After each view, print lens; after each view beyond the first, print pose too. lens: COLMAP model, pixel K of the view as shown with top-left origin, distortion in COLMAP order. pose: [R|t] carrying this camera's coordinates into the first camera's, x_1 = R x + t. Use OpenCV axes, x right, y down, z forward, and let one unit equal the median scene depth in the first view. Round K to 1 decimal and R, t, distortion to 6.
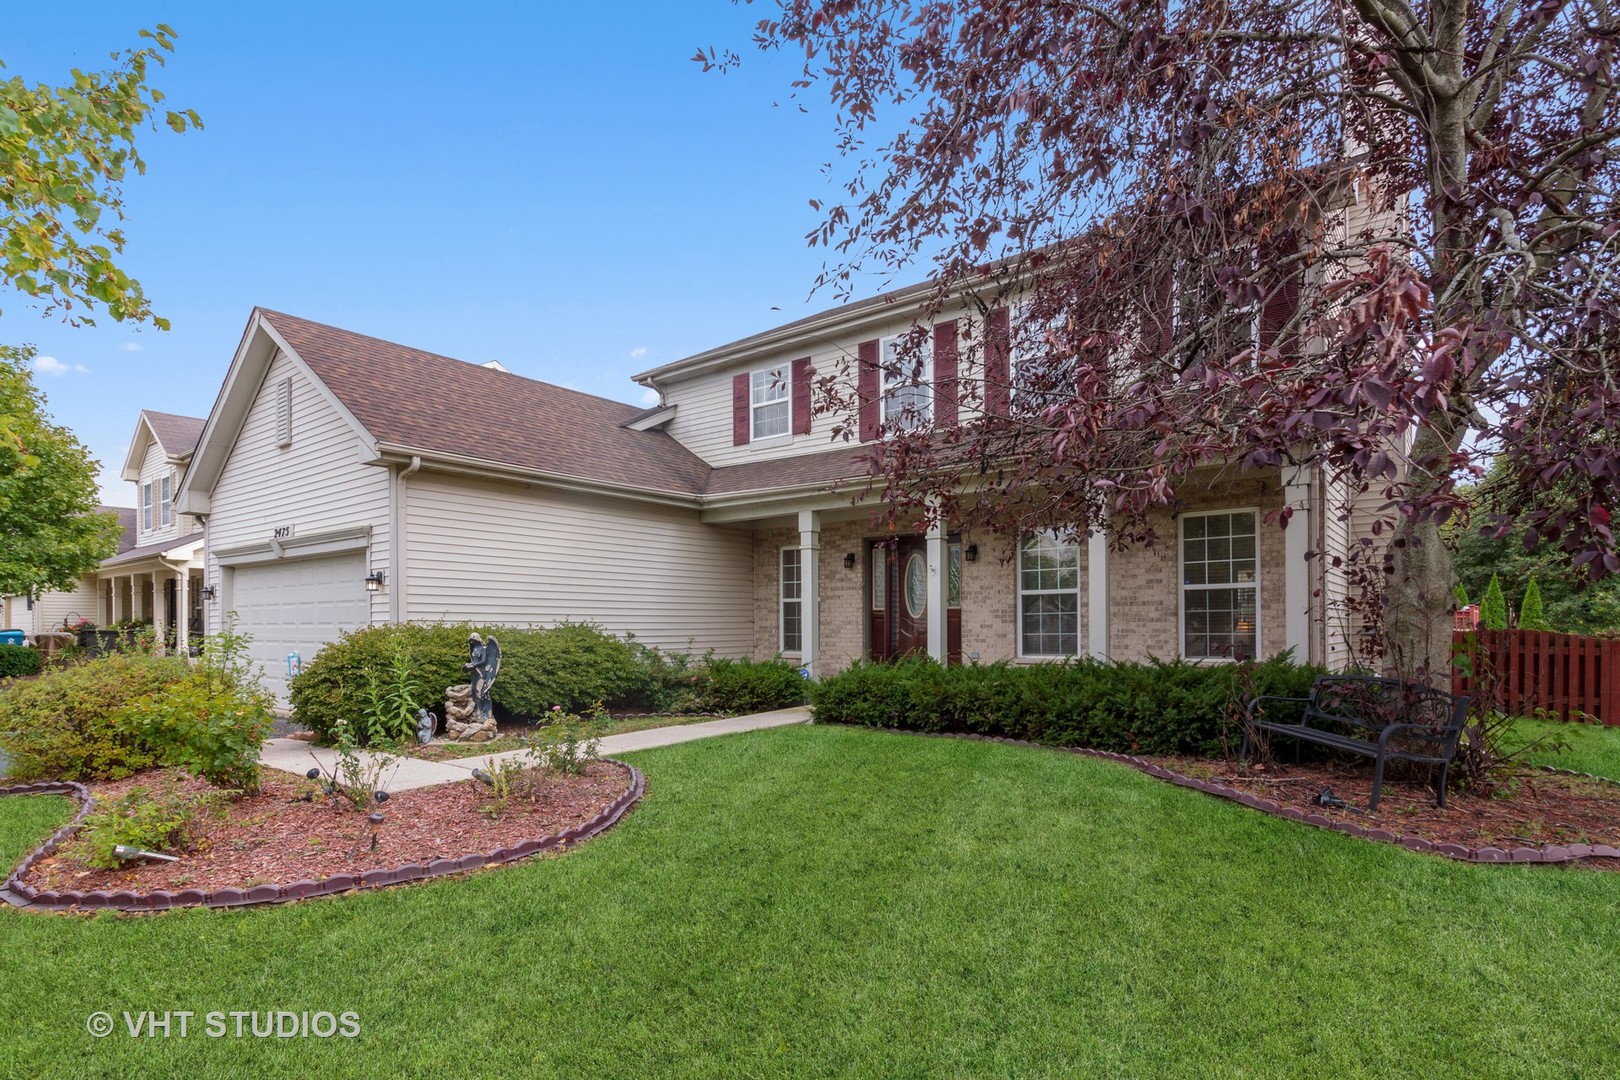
lens RADIAL K [[820.2, 0, 809.7], [0, 820.2, 639.7], [0, 0, 1]] dist [0.101353, -0.000050]
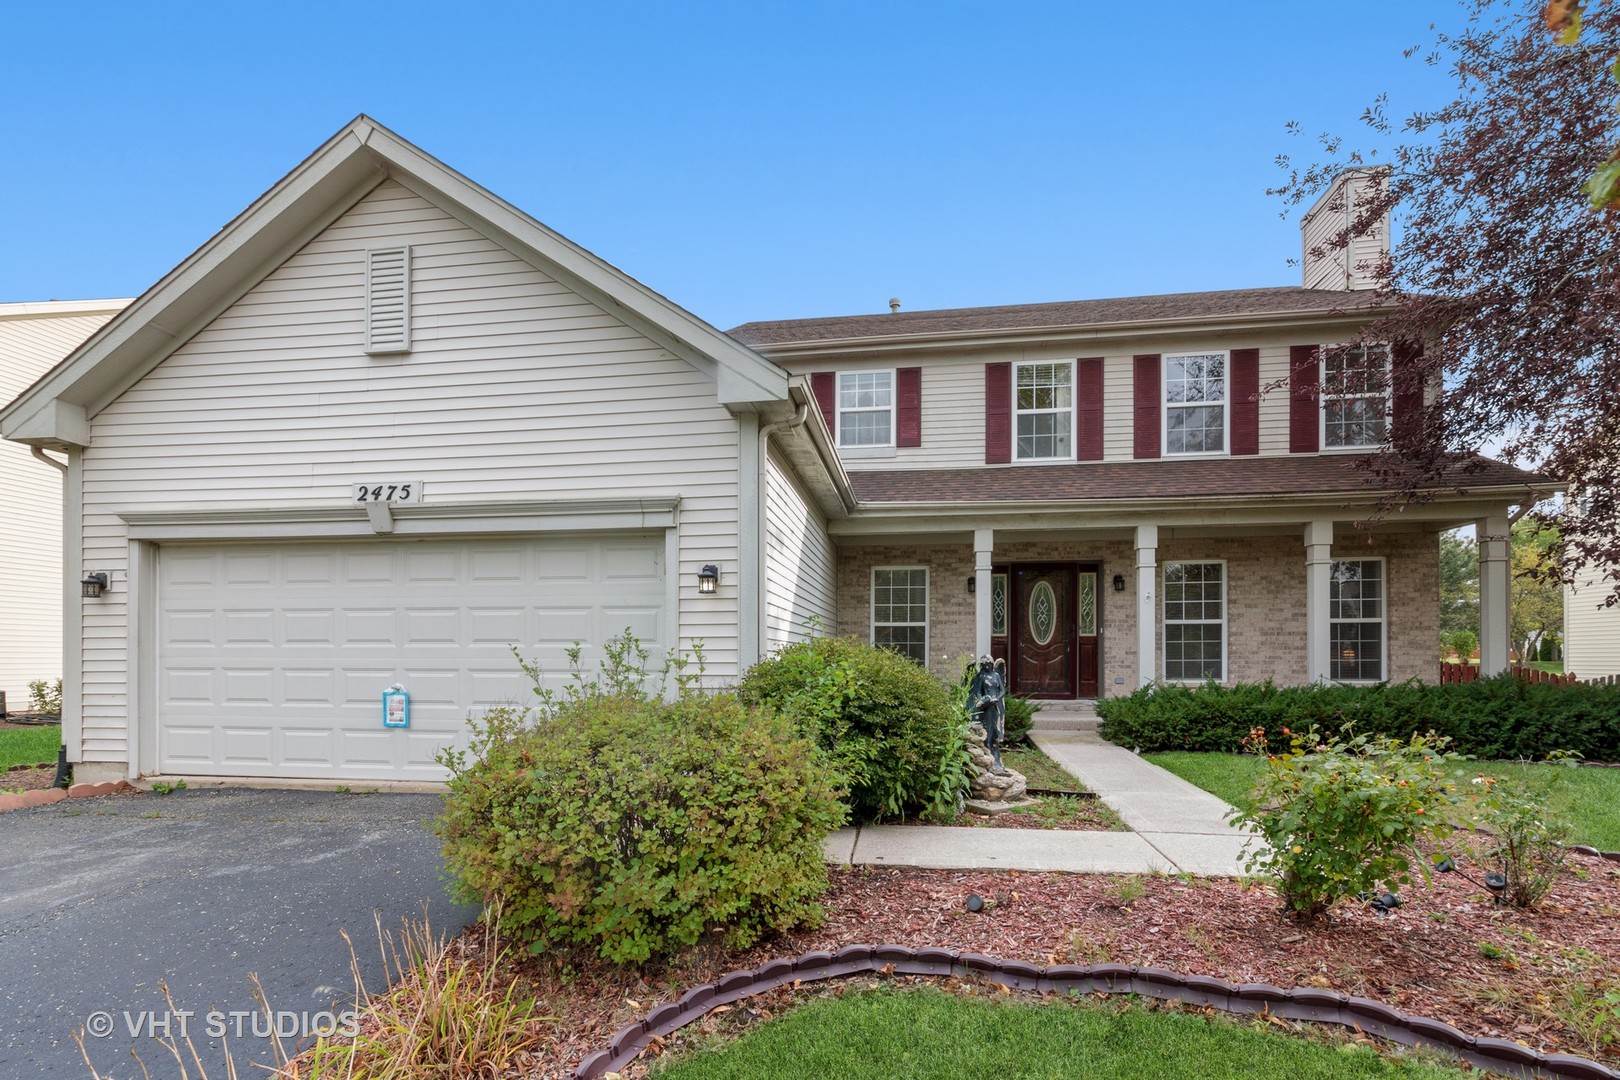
lens RADIAL K [[761.9, 0, 808.9], [0, 761.9, 659.2], [0, 0, 1]] dist [0.041930, -0.000042]
pose [[0.863977, 0.003560, 0.503518, -0.631797], [0.003818, 0.999900, -0.013620, 0.003535], [-0.503516, 0.013690, 0.863877, 0.359224]]
